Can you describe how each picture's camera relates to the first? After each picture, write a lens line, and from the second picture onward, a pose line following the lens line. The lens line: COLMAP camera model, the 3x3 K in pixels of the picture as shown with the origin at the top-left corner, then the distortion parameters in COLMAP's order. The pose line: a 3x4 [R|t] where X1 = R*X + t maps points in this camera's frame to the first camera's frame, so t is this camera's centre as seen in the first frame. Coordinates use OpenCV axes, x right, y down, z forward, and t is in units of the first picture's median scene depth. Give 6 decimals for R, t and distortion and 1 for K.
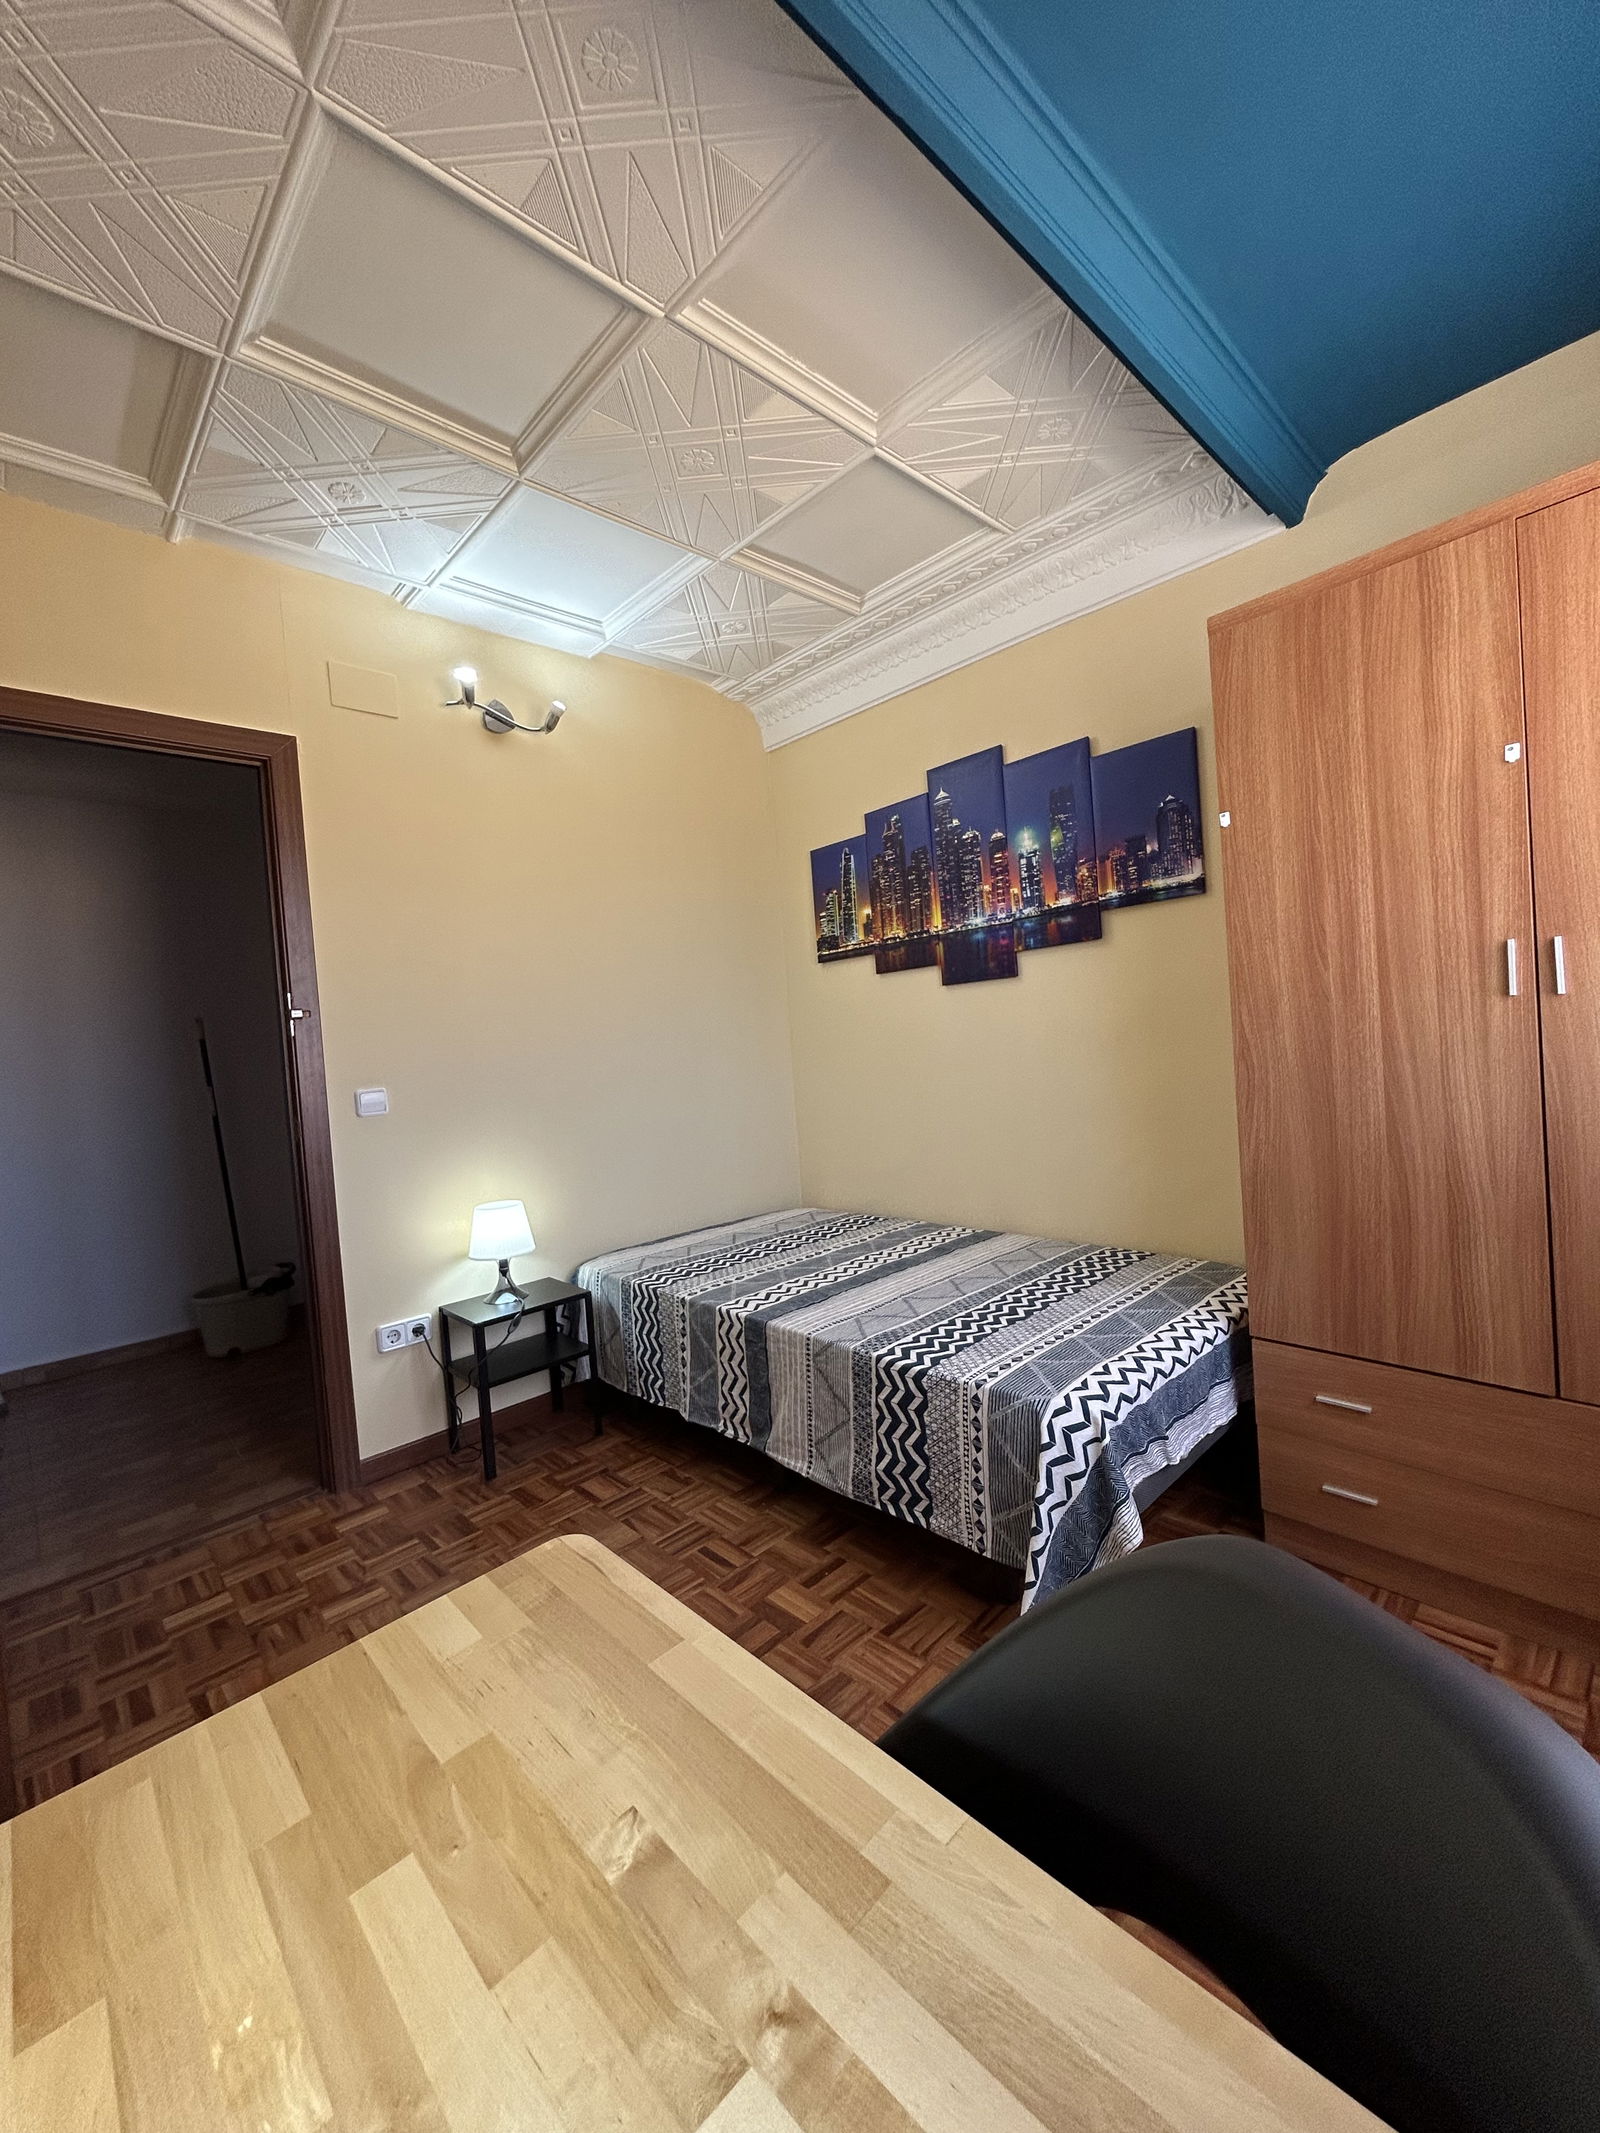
lens RADIAL K [[860.2, 0, 800.0], [0, 860.2, 1066.5], [0, 0, 1]] dist [-0.000840, 0.000068]
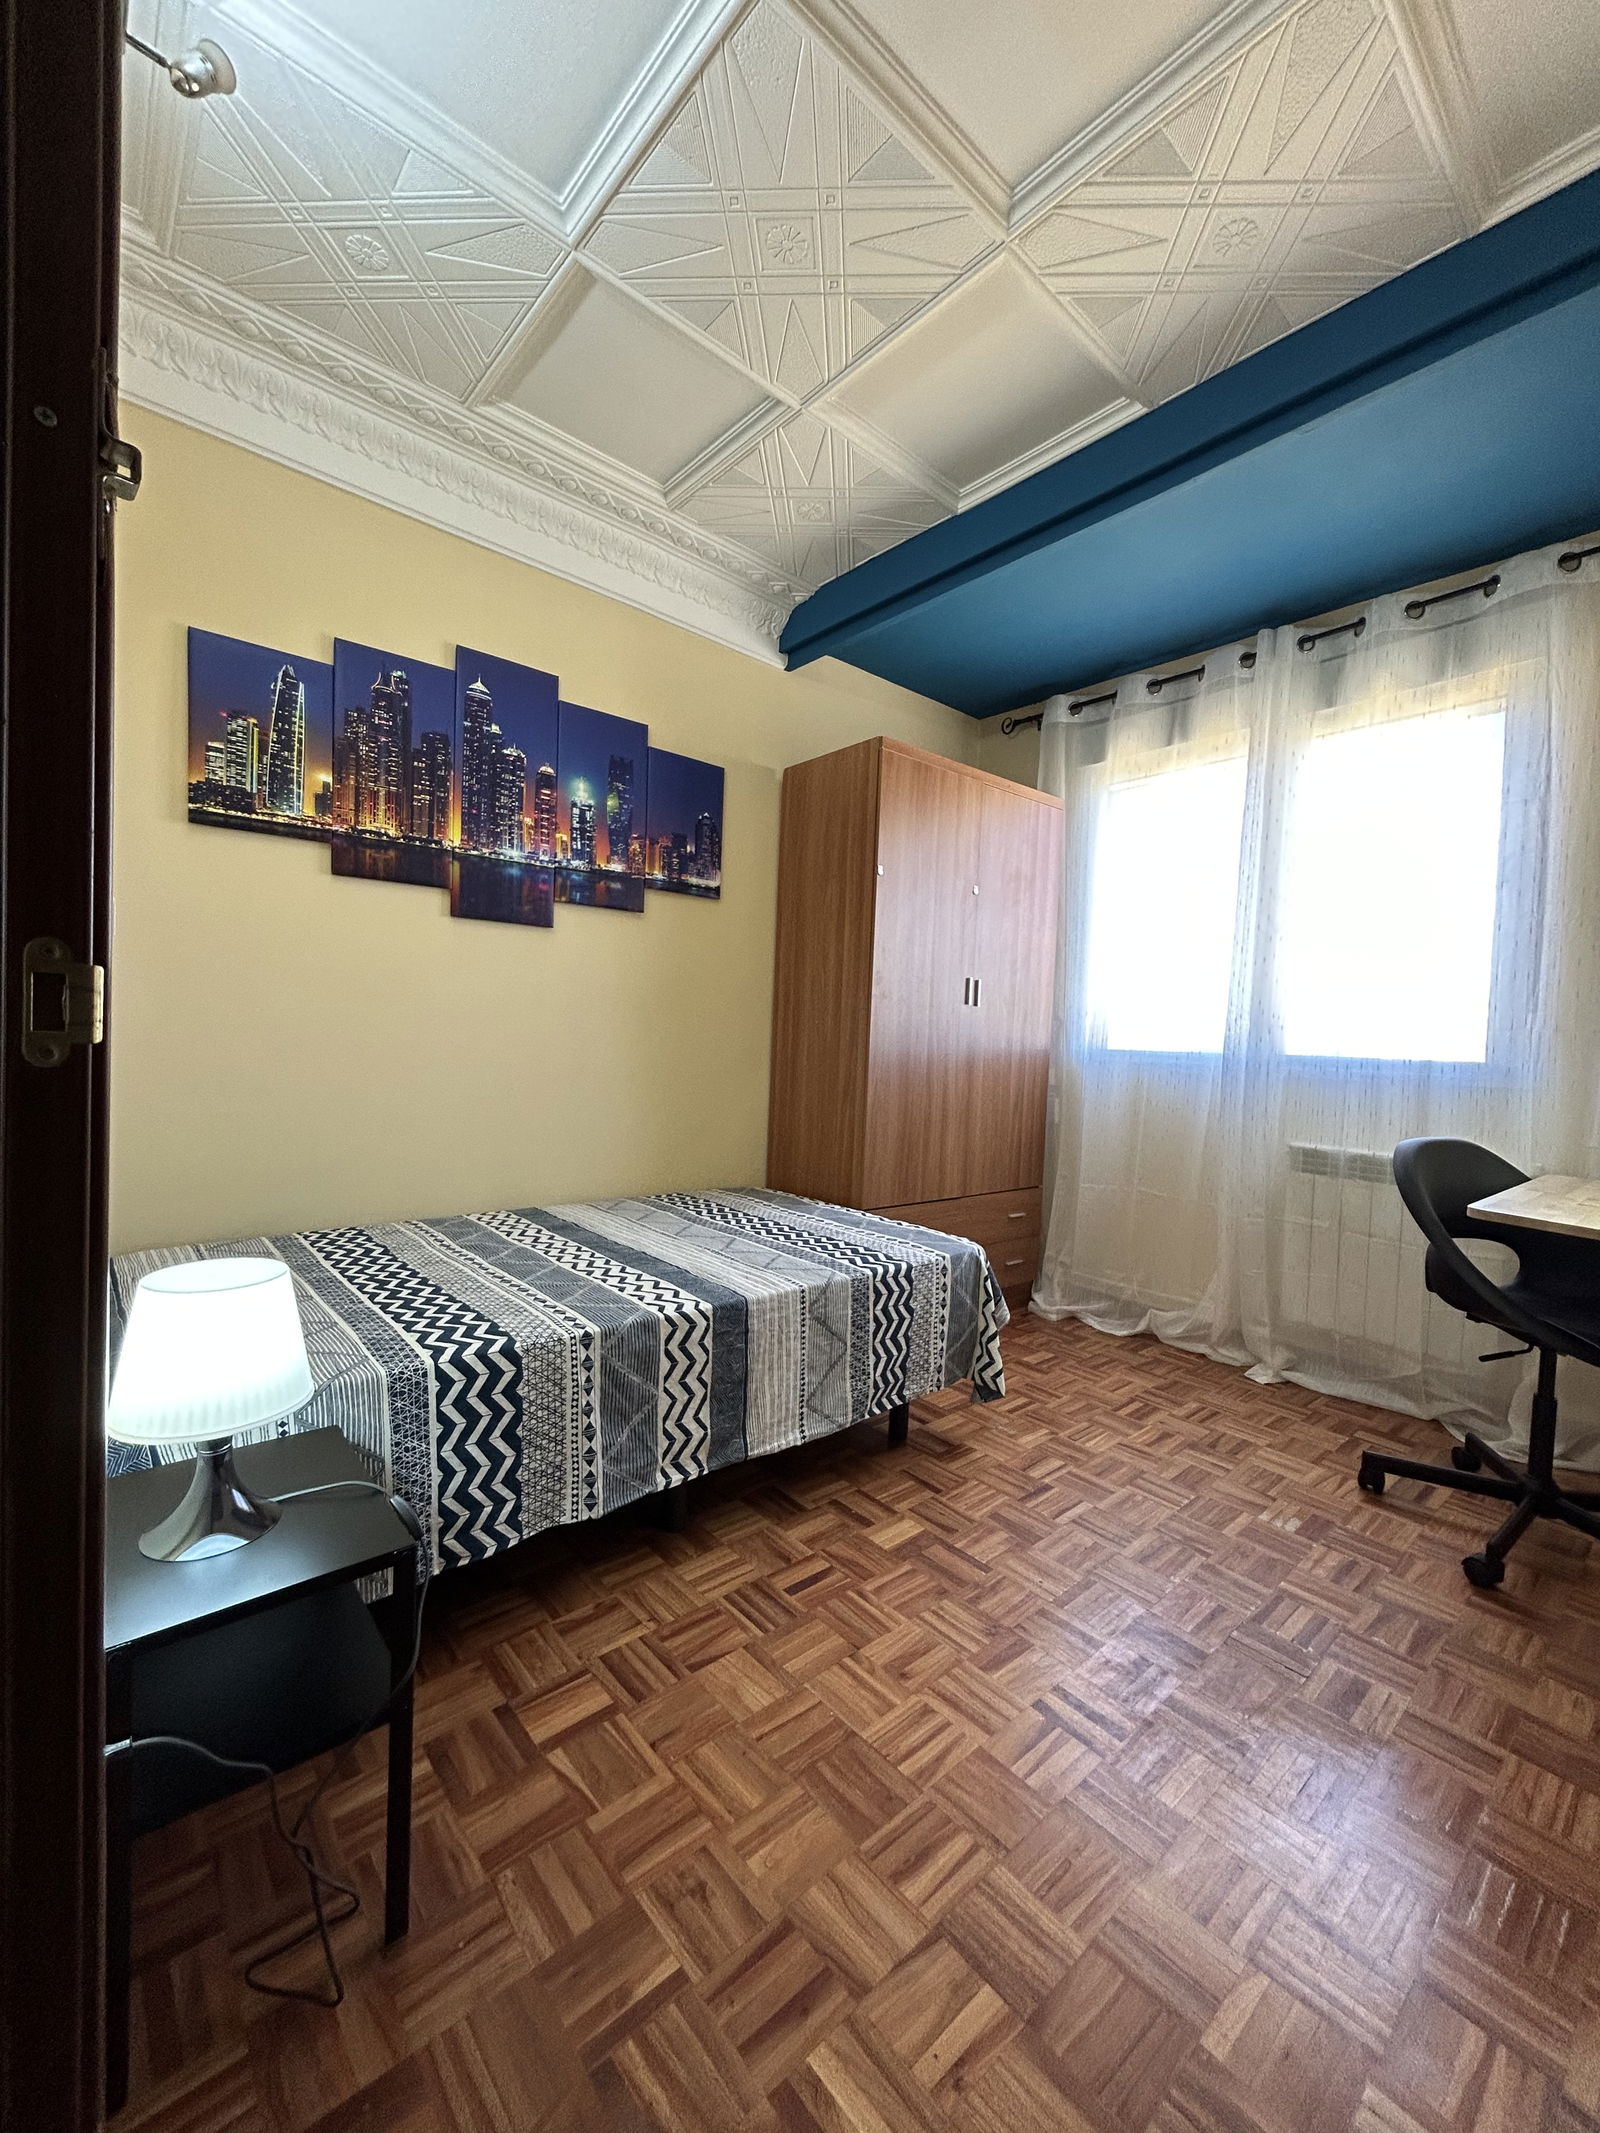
lens RADIAL K [[860.2, 0, 800.0], [0, 860.2, 1066.5], [0, 0, 1]] dist [-0.000840, 0.000068]
pose [[0.041860, 0.039337, 0.998349, -0.731885], [-0.010345, 0.999188, -0.038936, 0.087839], [-0.999070, -0.008699, 0.042233, 0.764751]]
